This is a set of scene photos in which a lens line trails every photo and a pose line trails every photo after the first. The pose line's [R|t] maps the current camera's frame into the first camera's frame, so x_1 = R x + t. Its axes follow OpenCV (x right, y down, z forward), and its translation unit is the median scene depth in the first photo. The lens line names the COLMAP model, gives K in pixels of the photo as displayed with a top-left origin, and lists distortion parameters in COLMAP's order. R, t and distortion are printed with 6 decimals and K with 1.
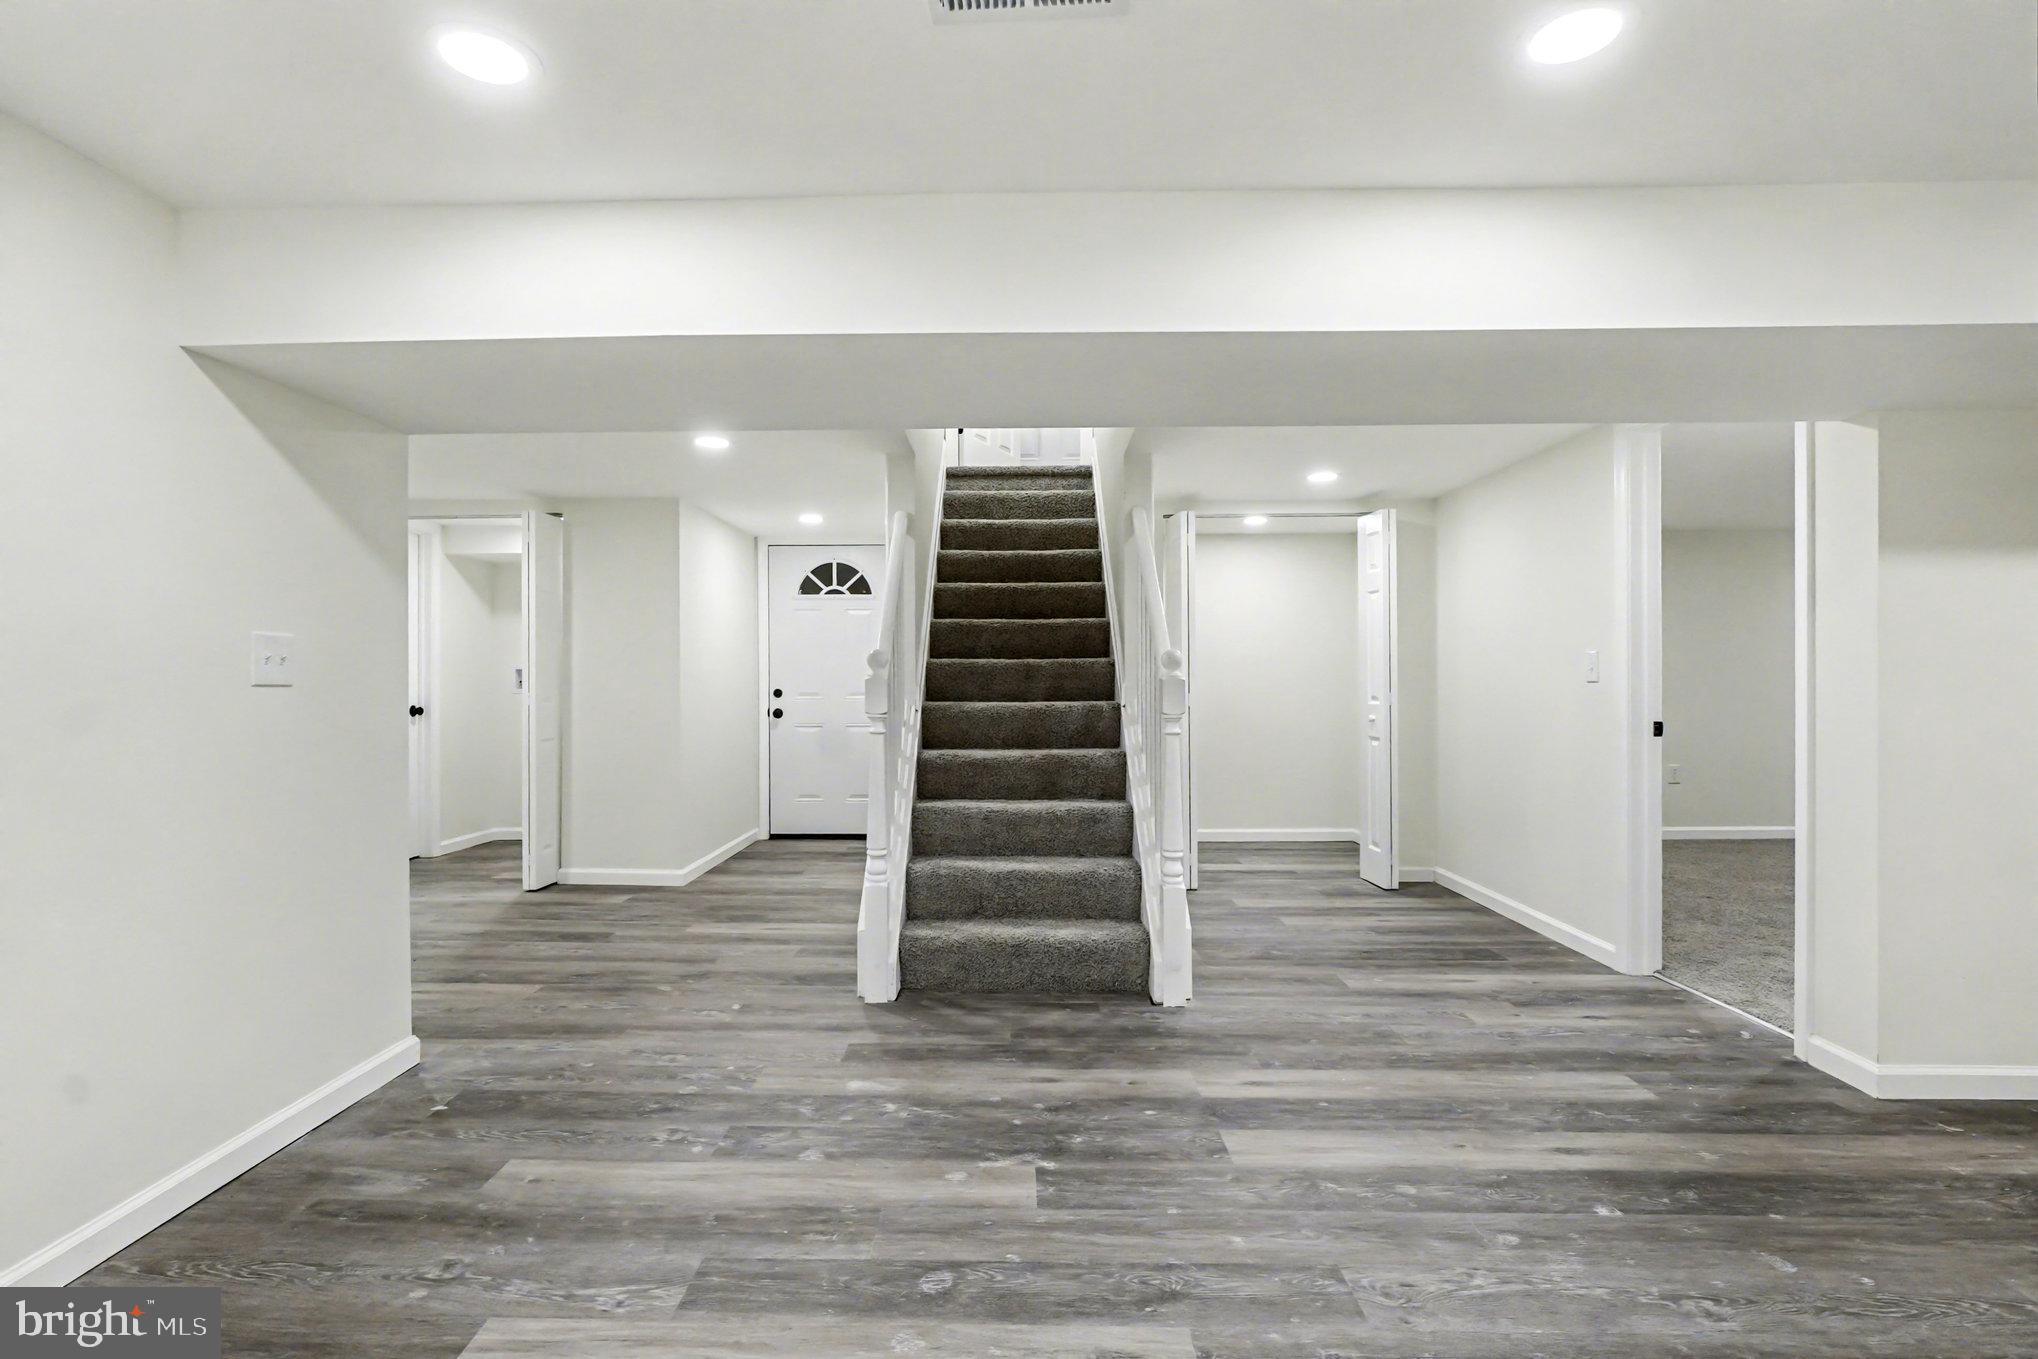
lens RADIAL K [[968.6, 0, 959.7], [0, 968.6, 673.2], [0, 0, 1]] dist [-0.010234, 0.004485]
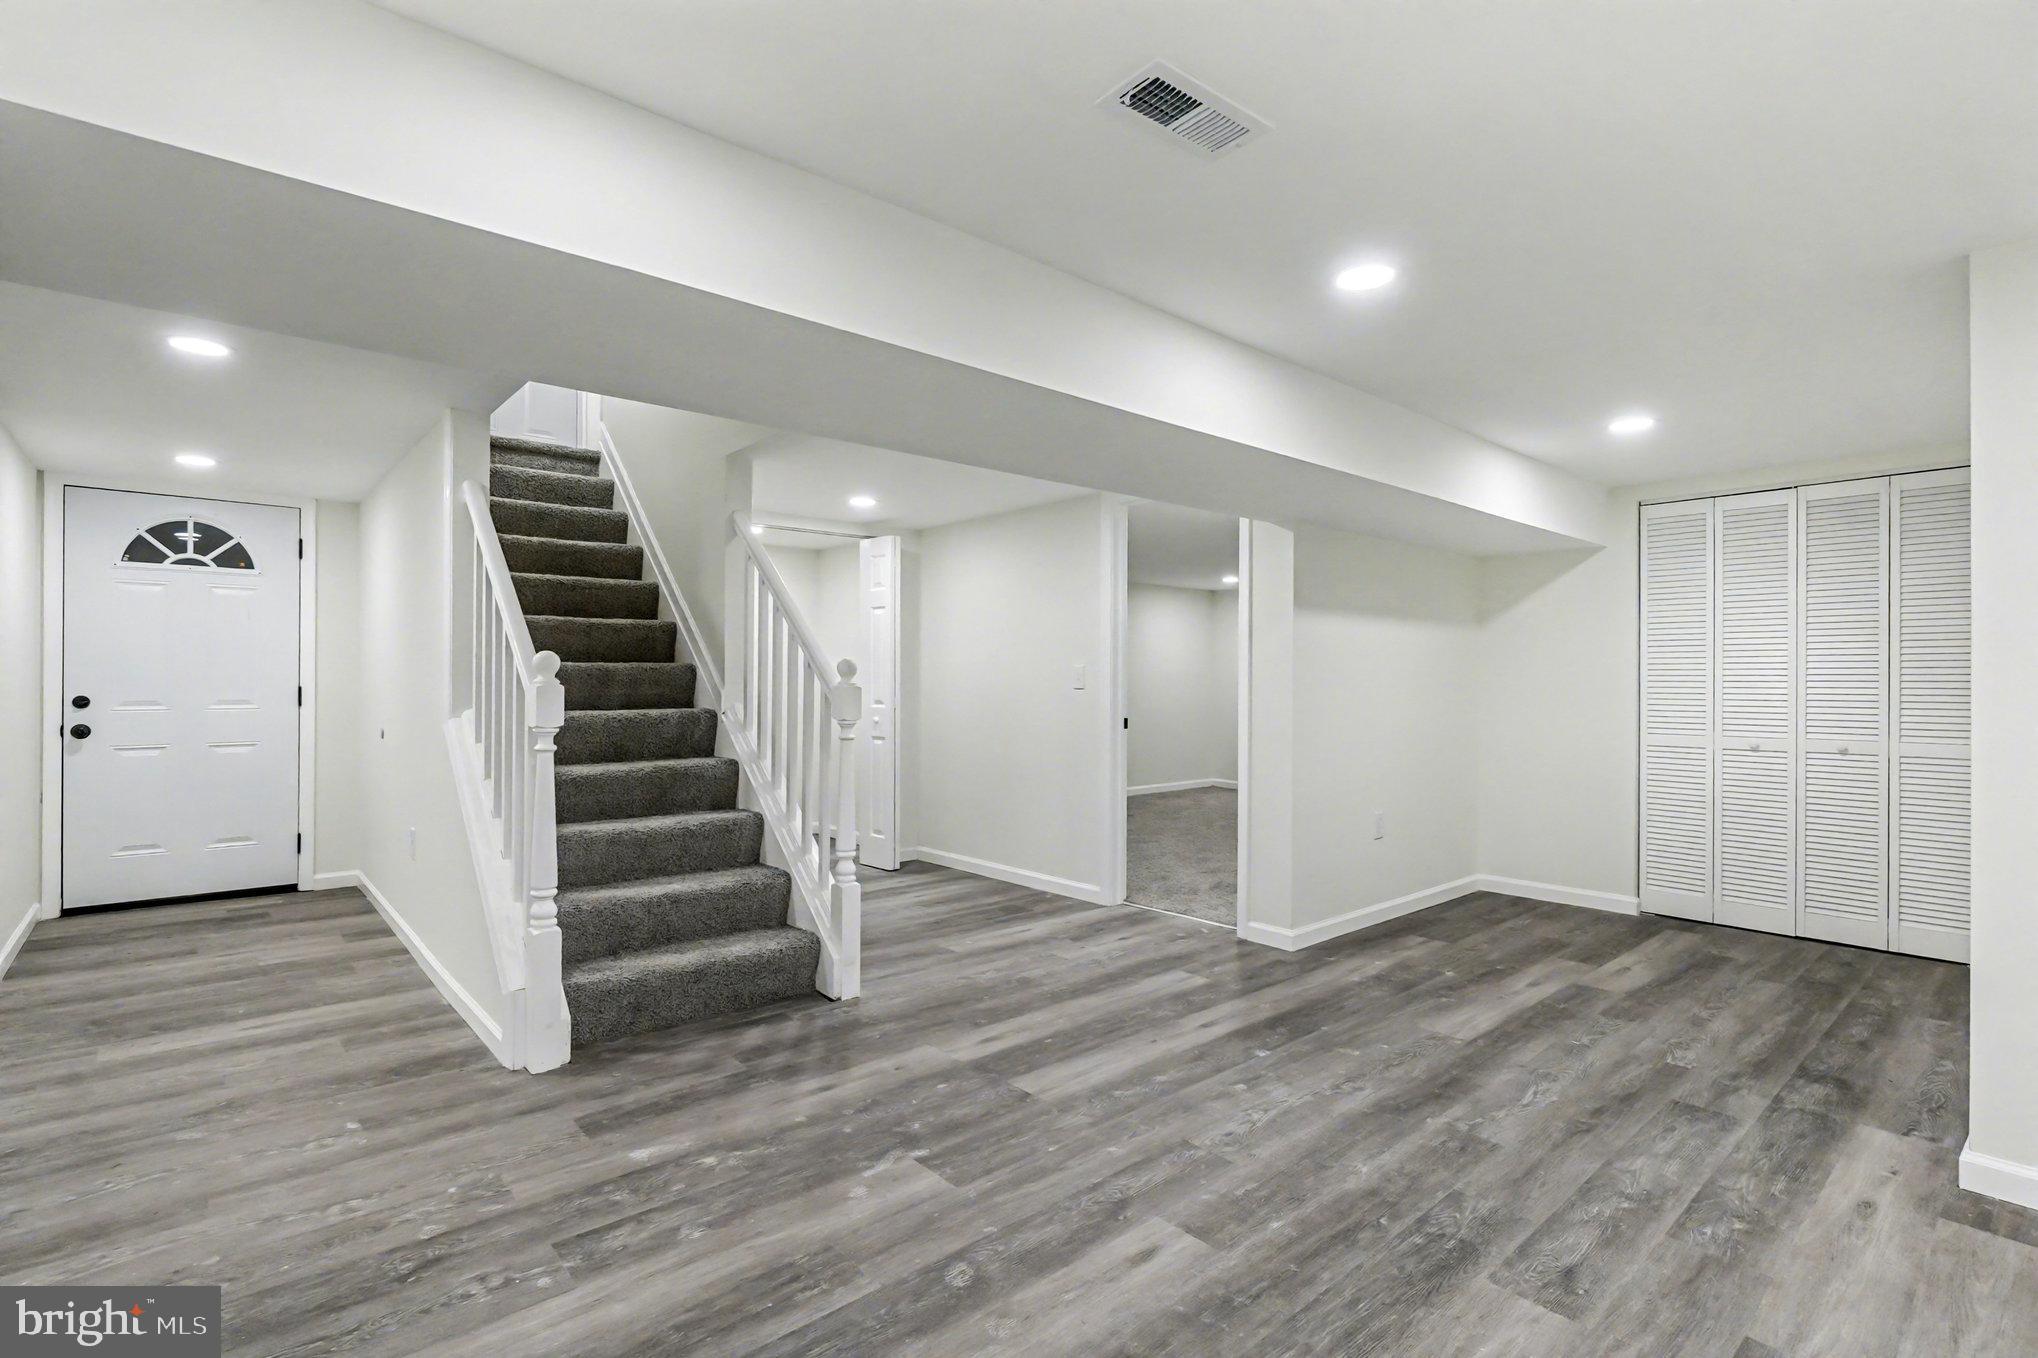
lens RADIAL K [[968.6, 0, 1017.5], [0, 968.6, 675.6], [0, 0, 1]] dist [-0.010234, 0.004485]
pose [[0.731739, 0.009464, 0.681519, -0.374565], [-0.009265, 0.999949, -0.003938, -0.003781], [-0.681521, -0.003433, 0.731790, 0.110943]]
